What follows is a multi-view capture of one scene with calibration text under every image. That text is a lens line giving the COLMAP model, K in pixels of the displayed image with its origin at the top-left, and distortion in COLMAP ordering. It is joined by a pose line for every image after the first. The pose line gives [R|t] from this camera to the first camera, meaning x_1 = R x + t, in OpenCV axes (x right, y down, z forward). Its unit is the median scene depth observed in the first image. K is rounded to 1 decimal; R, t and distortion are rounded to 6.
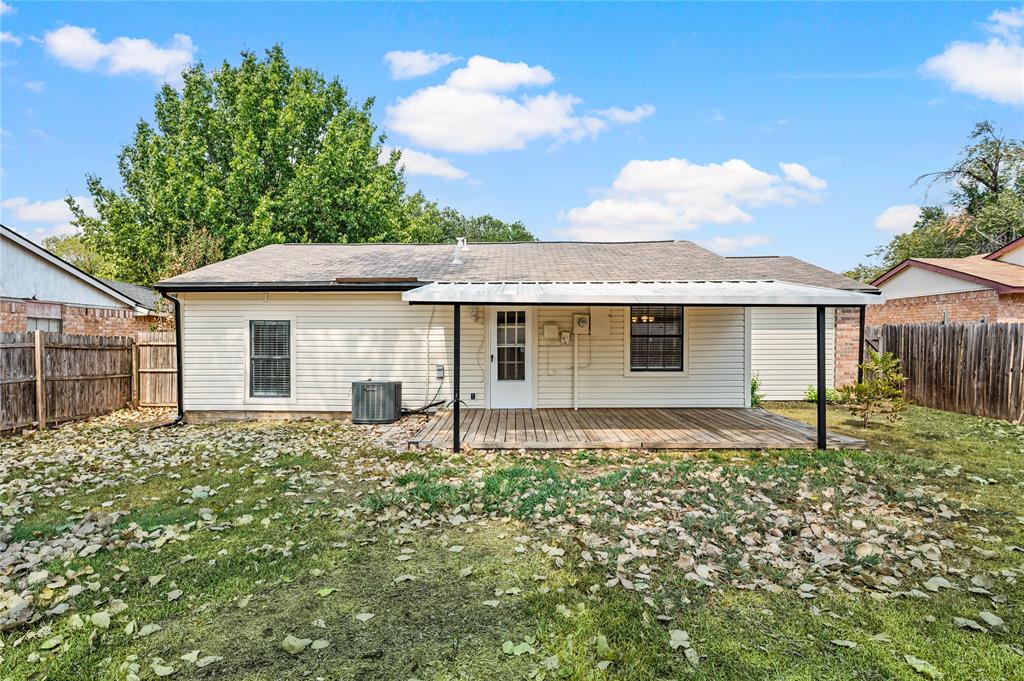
lens RADIAL K [[522.4, 0, 512.1], [0, 522.4, 328.7], [0, 0, 1]] dist [-0.002110, -0.000013]
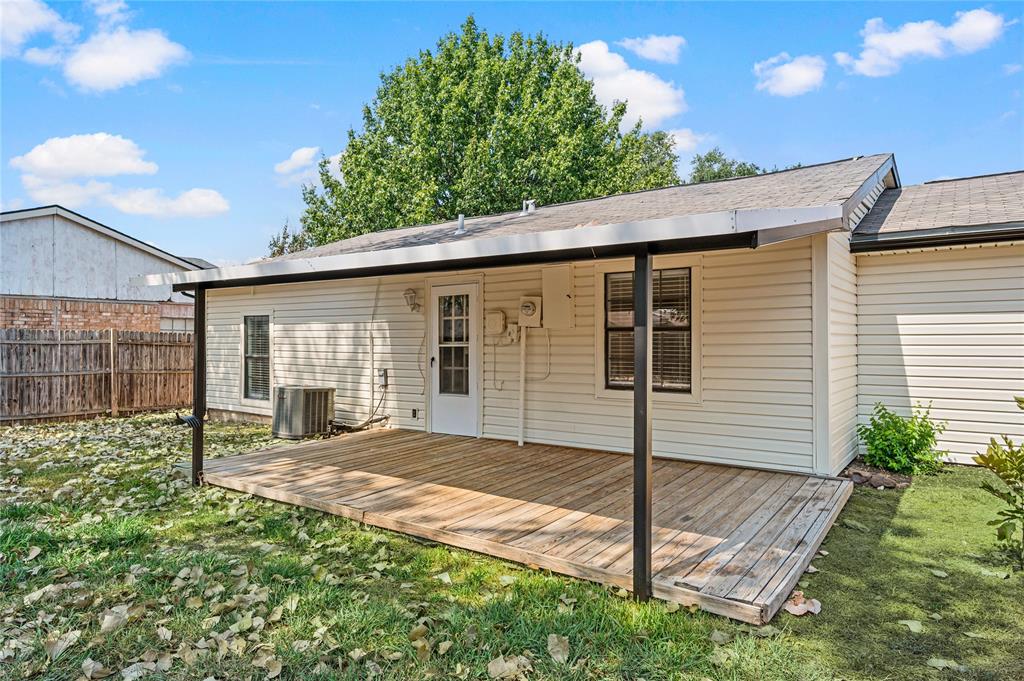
lens RADIAL K [[621.1, 0, 512.0], [0, 621.1, 340.5], [0, 0, 1]] dist [0.037752, -0.062554]
pose [[0.818538, 0.001408, -0.574451, 0.537342], [0.013864, 0.999657, 0.022204, 0.010004], [0.574286, -0.026139, 0.818238, 0.365395]]
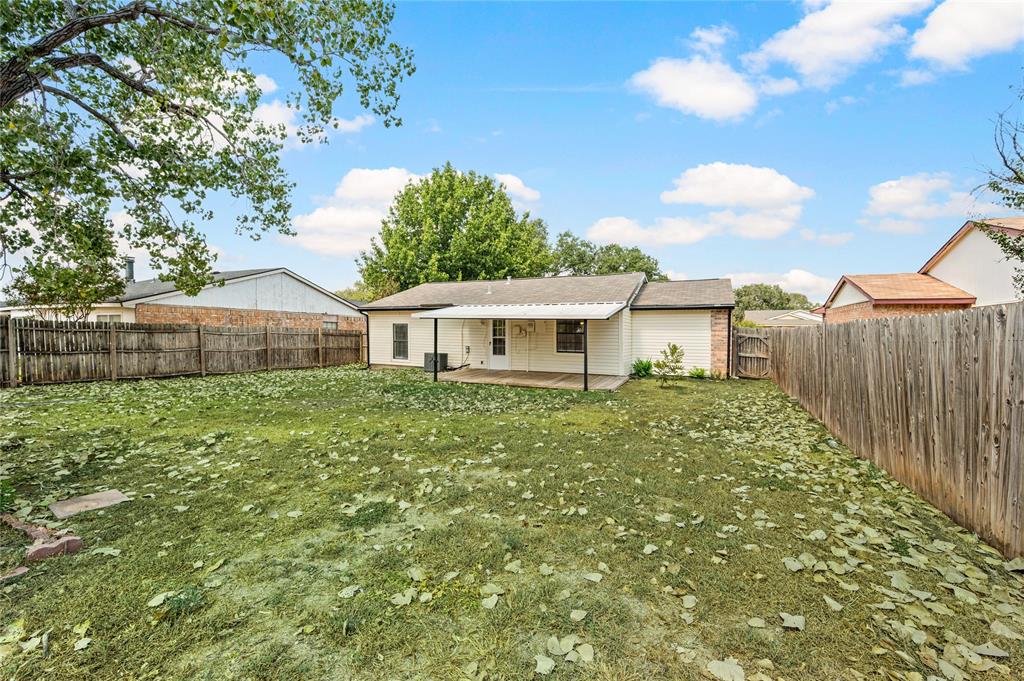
lens RADIAL K [[405.7, 0, 510.8], [0, 405.7, 336.5], [0, 0, 1]] dist [0.000022, -0.000091]
pose [[0.913442, 0.016358, -0.406639, 0.651012], [-0.005151, 0.999577, 0.028640, -0.013367], [0.406936, -0.024067, 0.913140, -0.360085]]
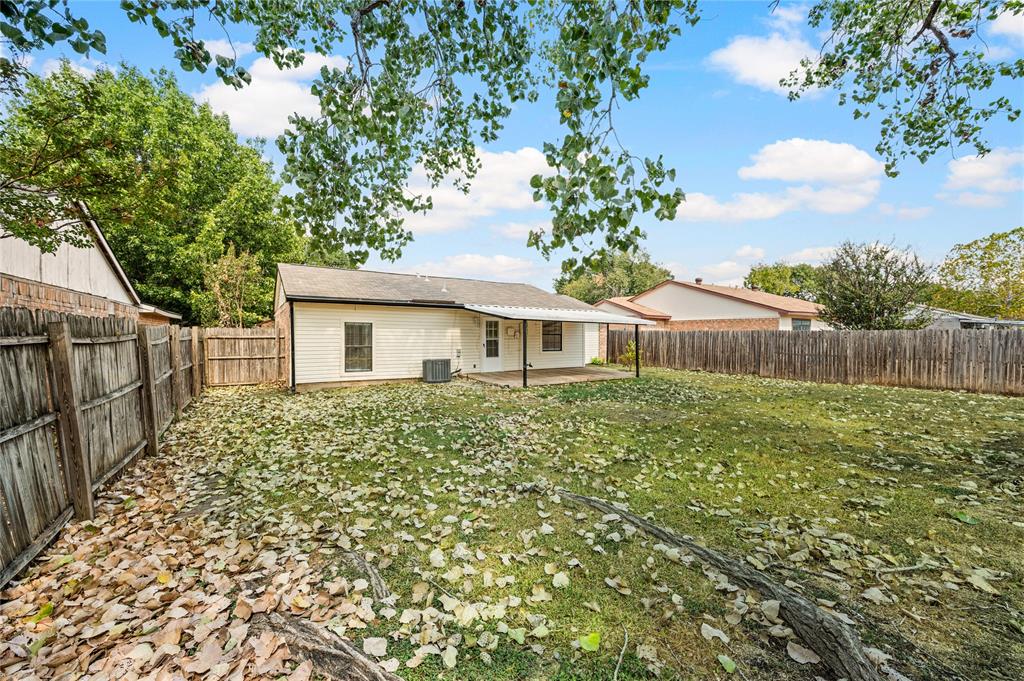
lens RADIAL K [[395.7, 0, 500.4], [0, 395.7, 338.5], [0, 0, 1]] dist [0.000442, -0.000006]
pose [[0.841096, 0.001699, 0.540883, -0.753243], [-0.019697, 0.999428, 0.027490, -0.009098], [-0.540527, -0.033775, 0.840648, -0.221910]]
